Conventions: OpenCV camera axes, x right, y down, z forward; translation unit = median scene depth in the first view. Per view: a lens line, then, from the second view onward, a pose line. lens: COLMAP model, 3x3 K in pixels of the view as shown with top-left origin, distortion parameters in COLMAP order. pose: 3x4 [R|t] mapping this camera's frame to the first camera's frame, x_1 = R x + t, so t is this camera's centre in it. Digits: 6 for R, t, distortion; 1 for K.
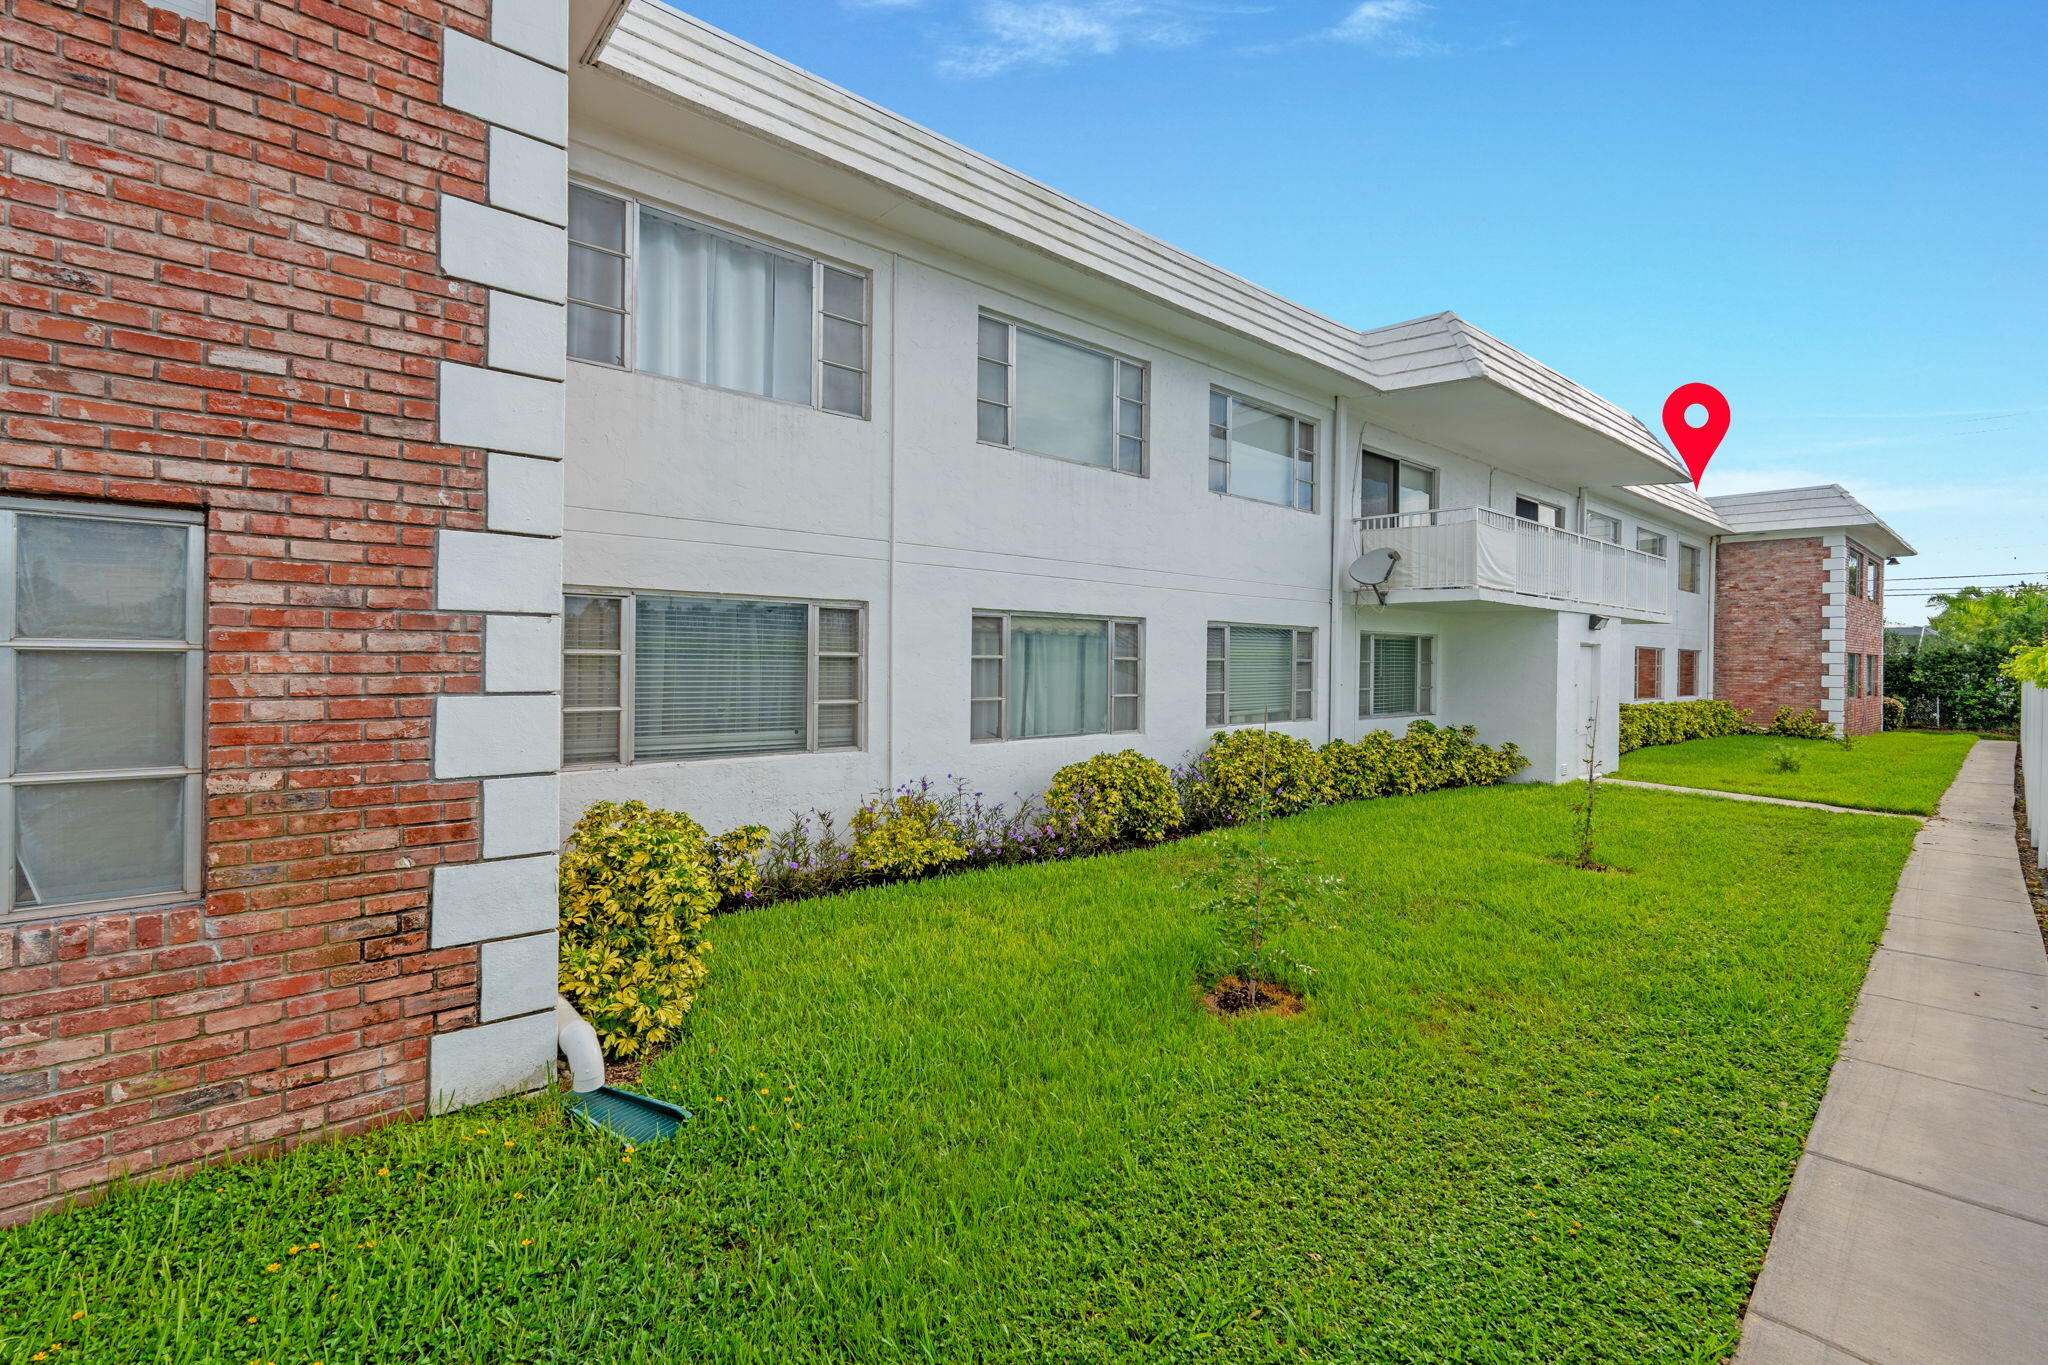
lens RADIAL K [[928.2, 0, 1028.8], [0, 928.2, 666.0], [0, 0, 1]] dist [-0.001547, -0.000080]
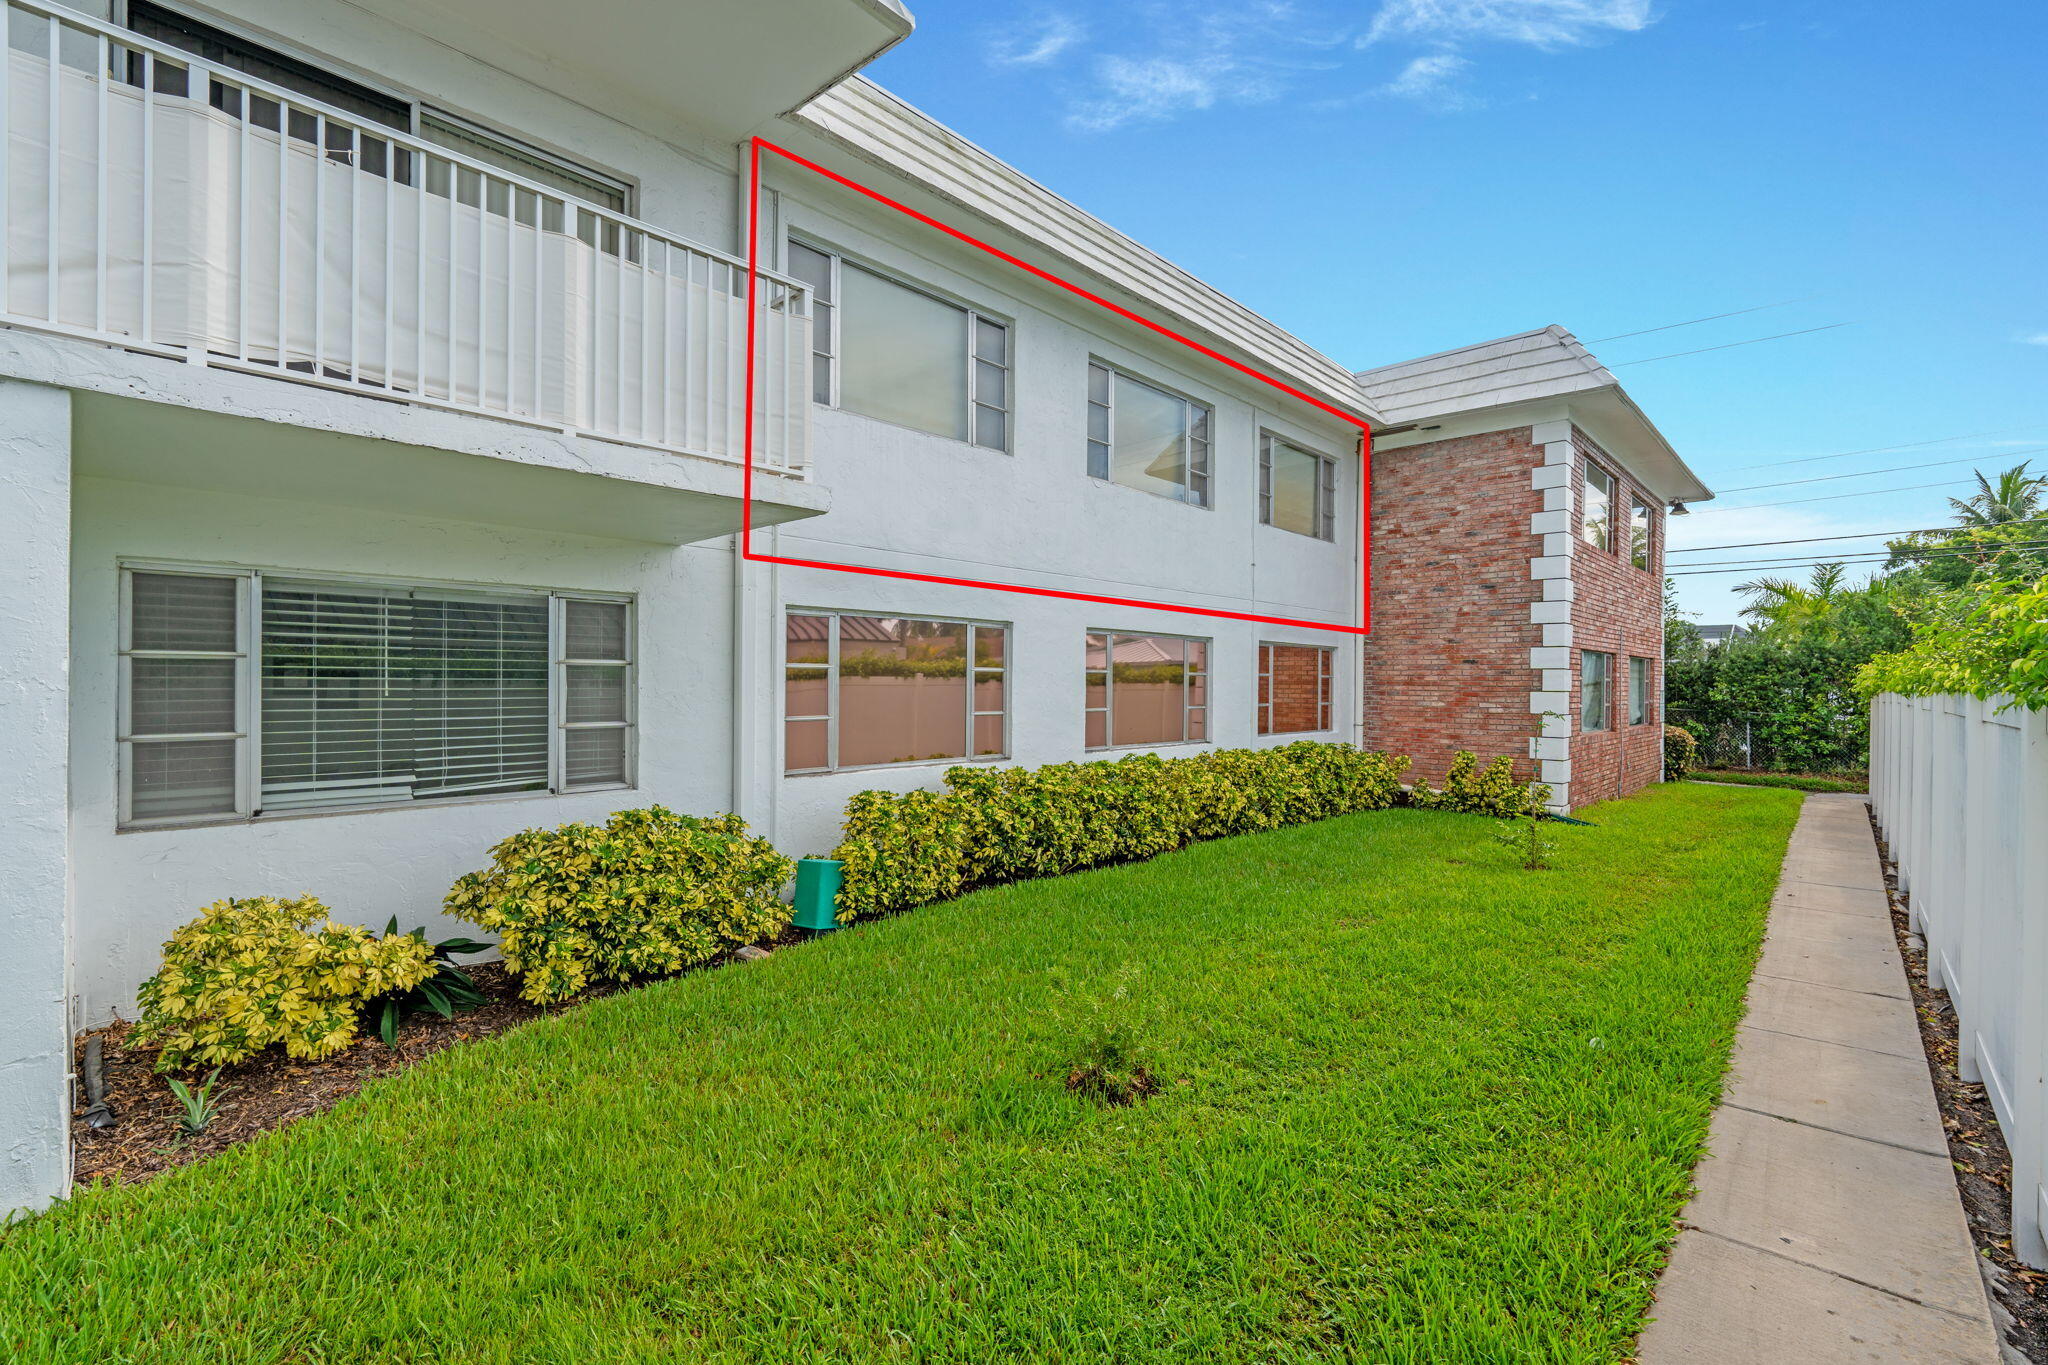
lens RADIAL K [[928.2, 0, 1015.1], [0, 928.2, 681.9], [0, 0, 1]] dist [-0.001547, -0.000080]
pose [[0.995469, -0.002325, 0.095055, 0.483133], [0.002526, 0.999995, -0.001989, 0.004579], [-0.095050, 0.002220, 0.995470, 0.474699]]
